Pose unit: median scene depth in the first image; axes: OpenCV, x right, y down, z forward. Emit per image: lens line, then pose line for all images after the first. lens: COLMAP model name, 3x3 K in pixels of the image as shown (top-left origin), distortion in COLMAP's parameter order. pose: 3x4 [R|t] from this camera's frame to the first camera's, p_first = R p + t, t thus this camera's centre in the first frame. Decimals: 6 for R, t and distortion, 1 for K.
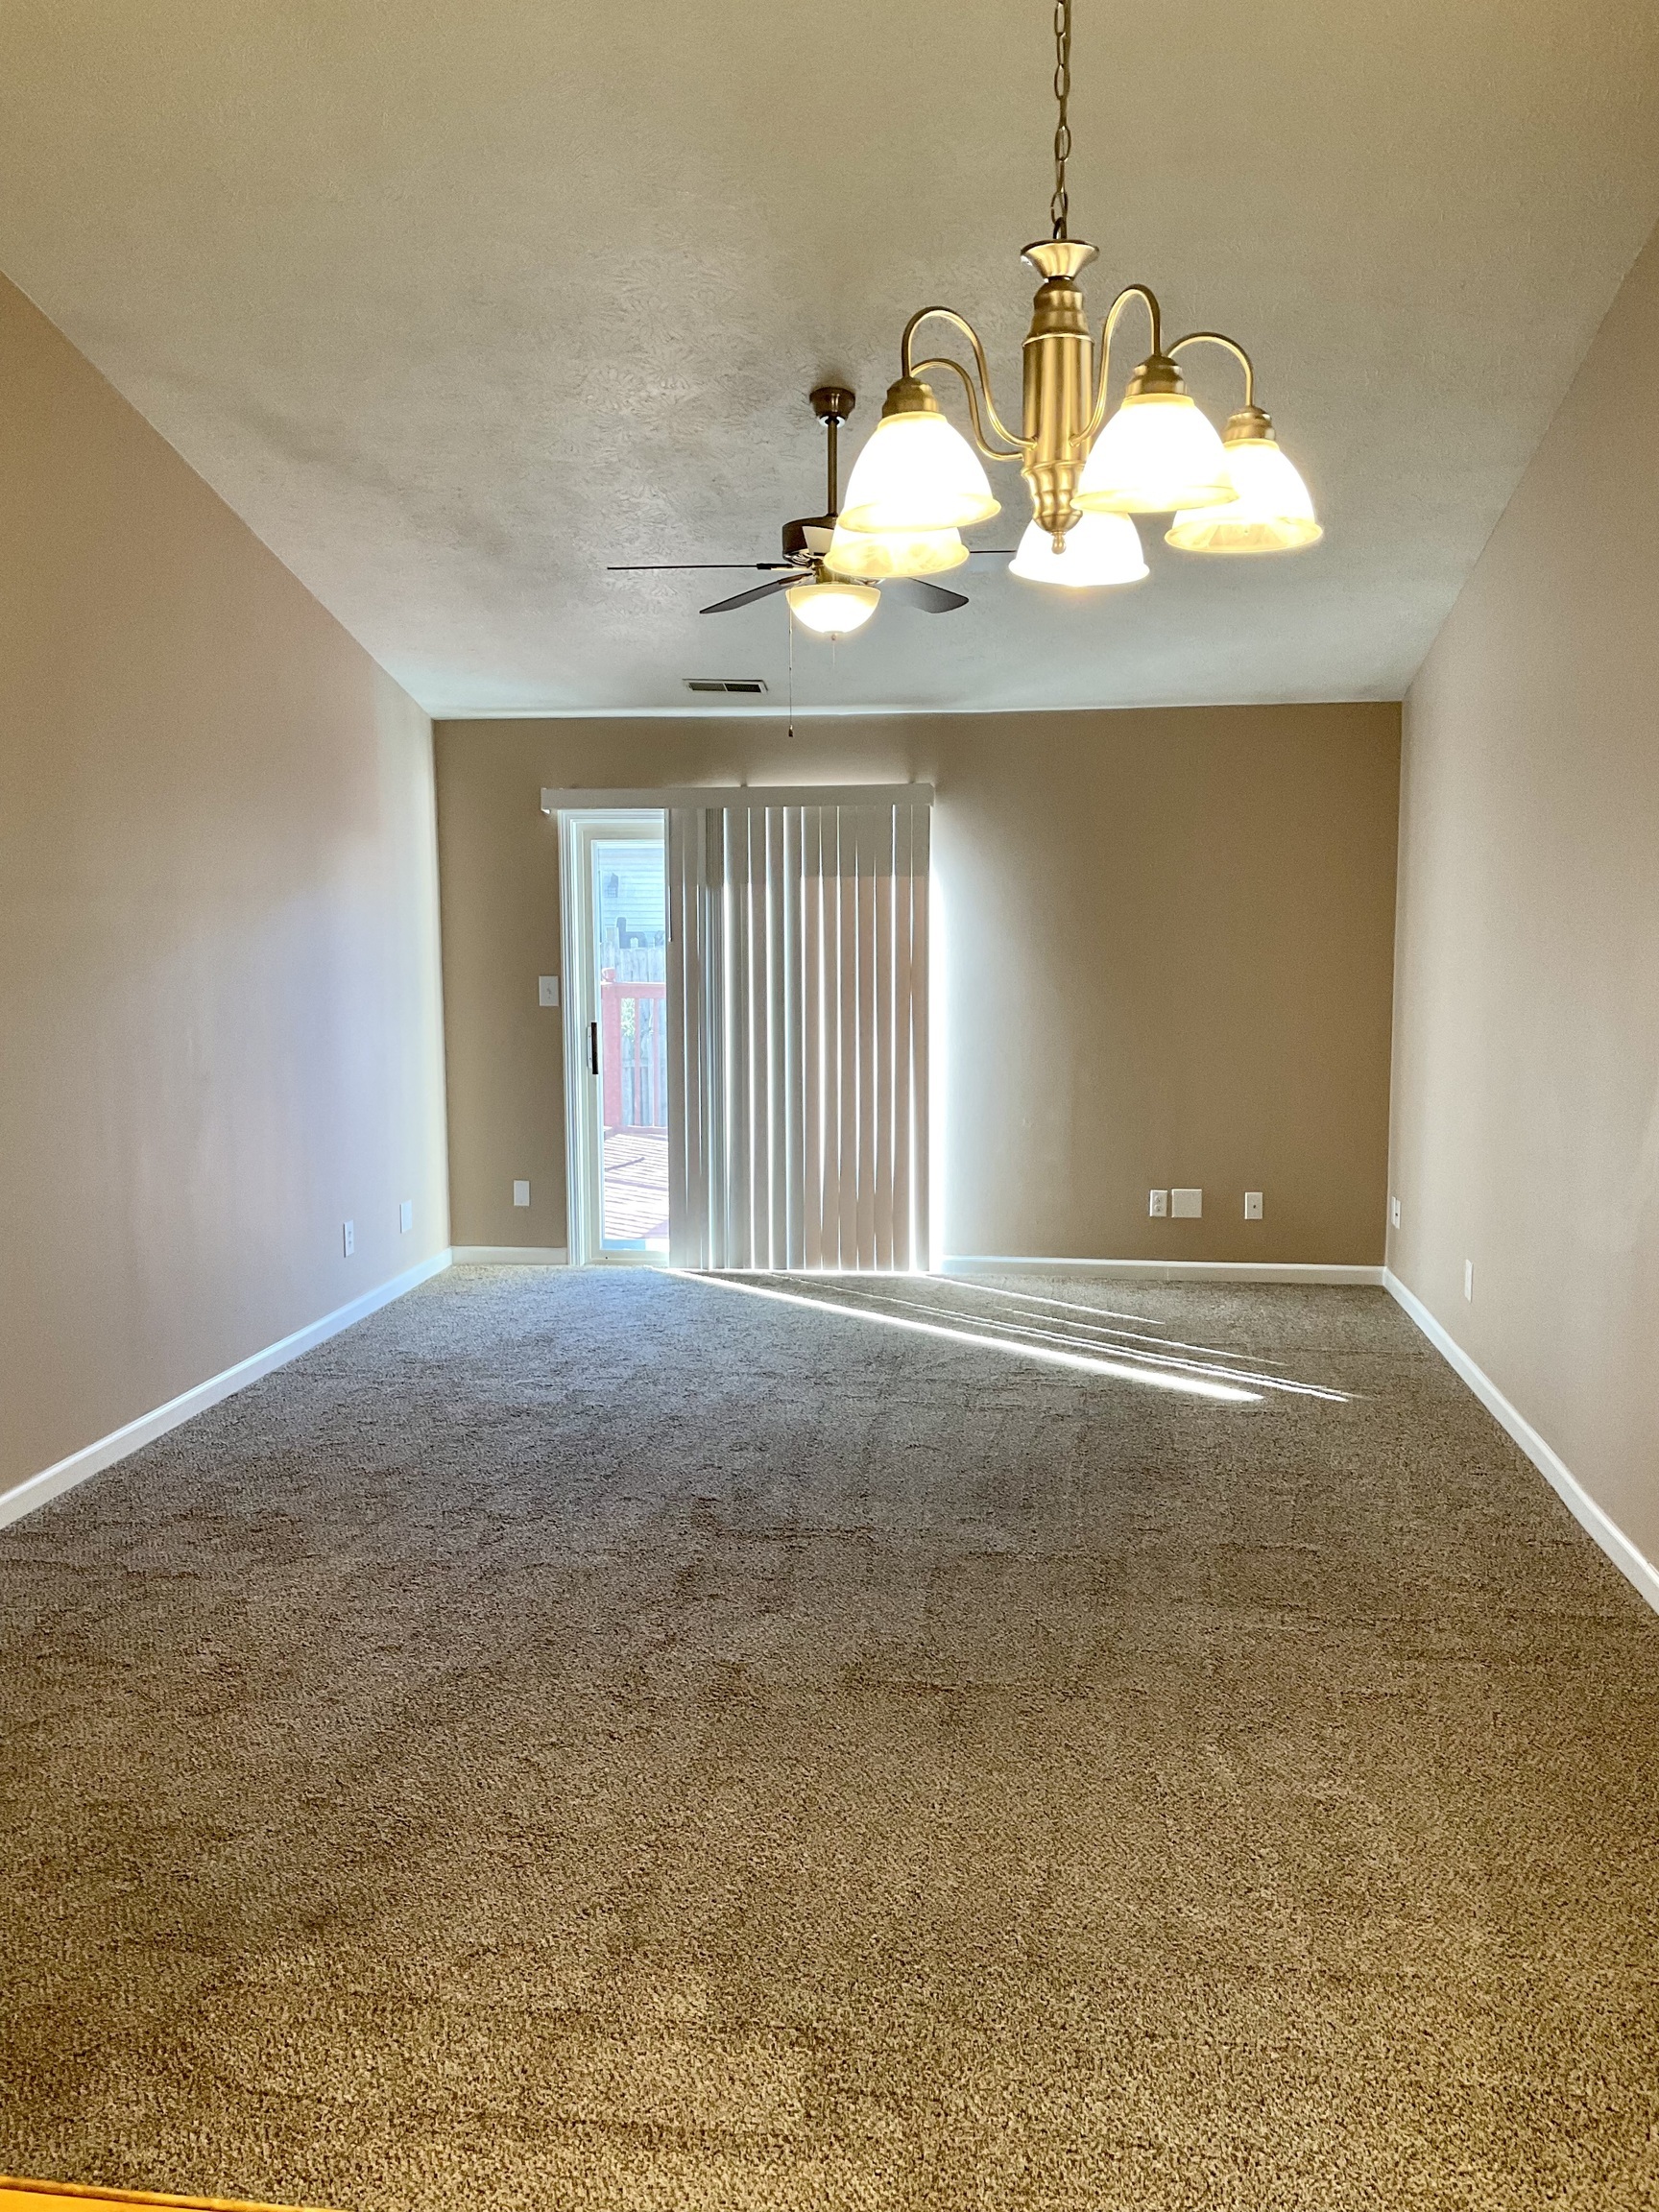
lens RADIAL K [[1857.0, 0, 829.5], [0, 1857.0, 1106.0], [0, 0, 1]] dist [0.122556, -0.286123]
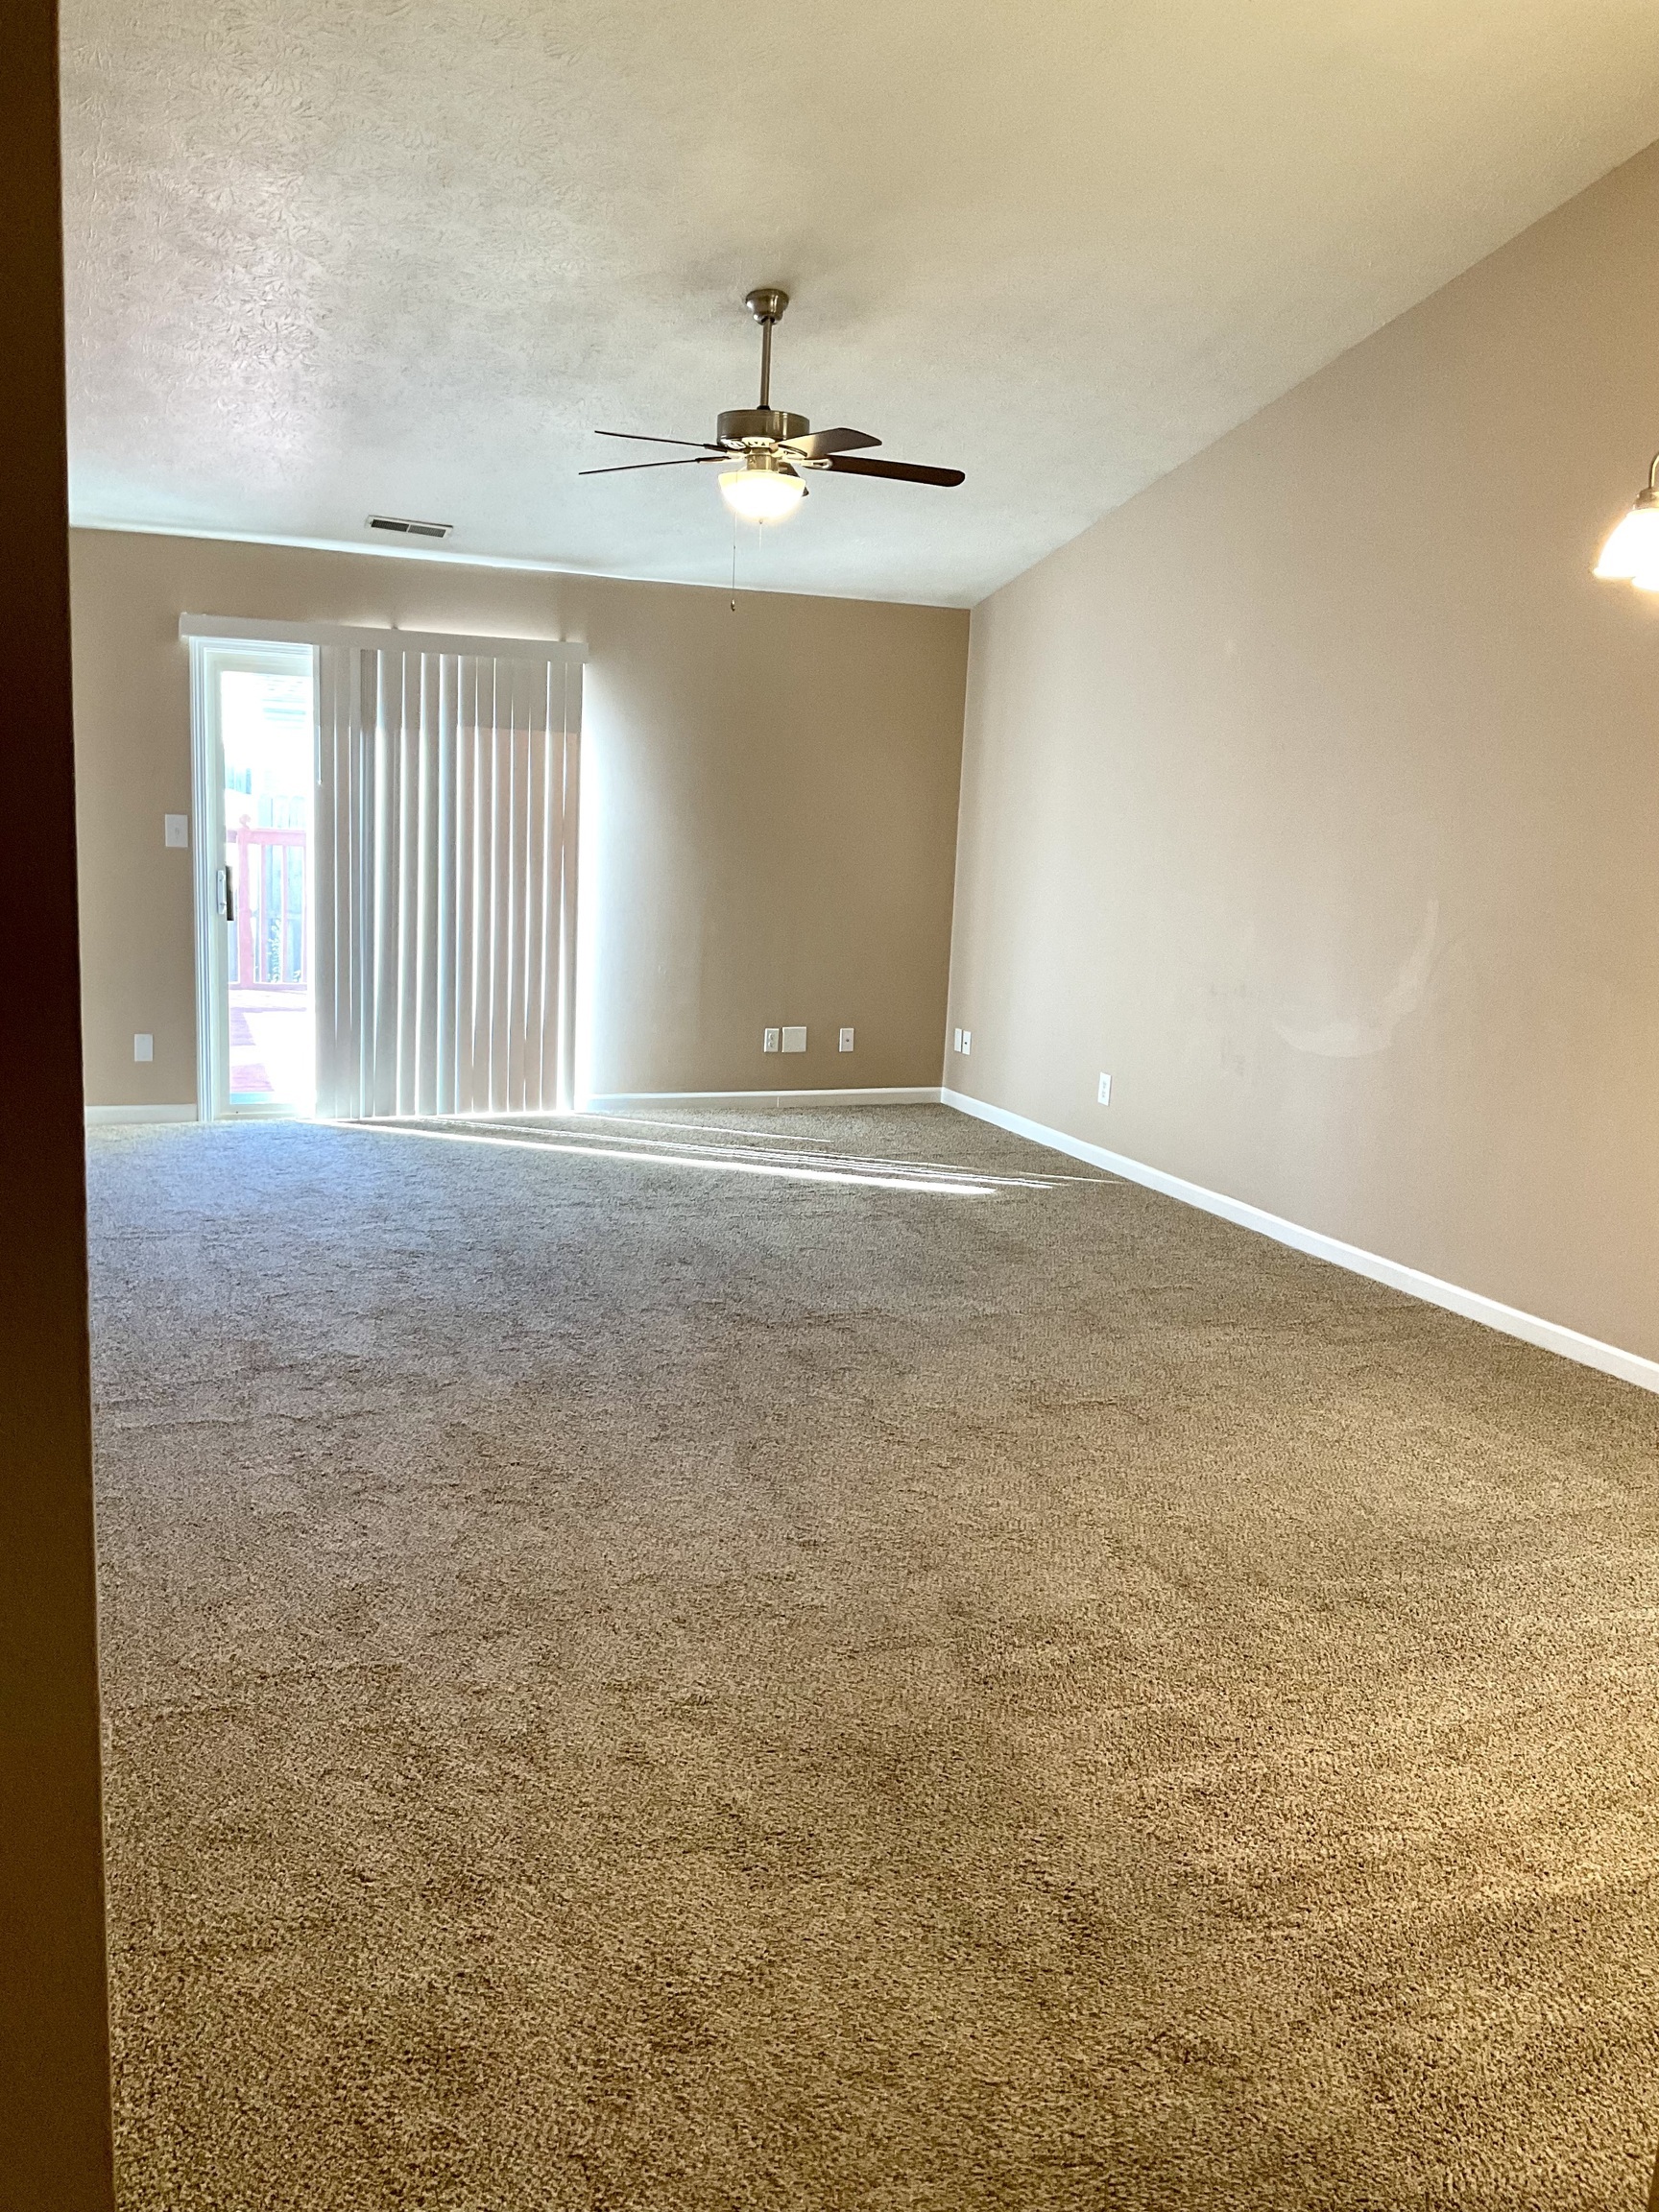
lens RADIAL K [[1889.9, 0, 829.5], [0, 1889.9, 1106.0], [0, 0, 1]] dist [0.075704, -0.004533]
pose [[0.856308, -0.043862, 0.514600, -0.391393], [0.004192, 0.996945, 0.077999, 0.002903], [-0.516449, -0.064634, 0.853875, 0.001218]]
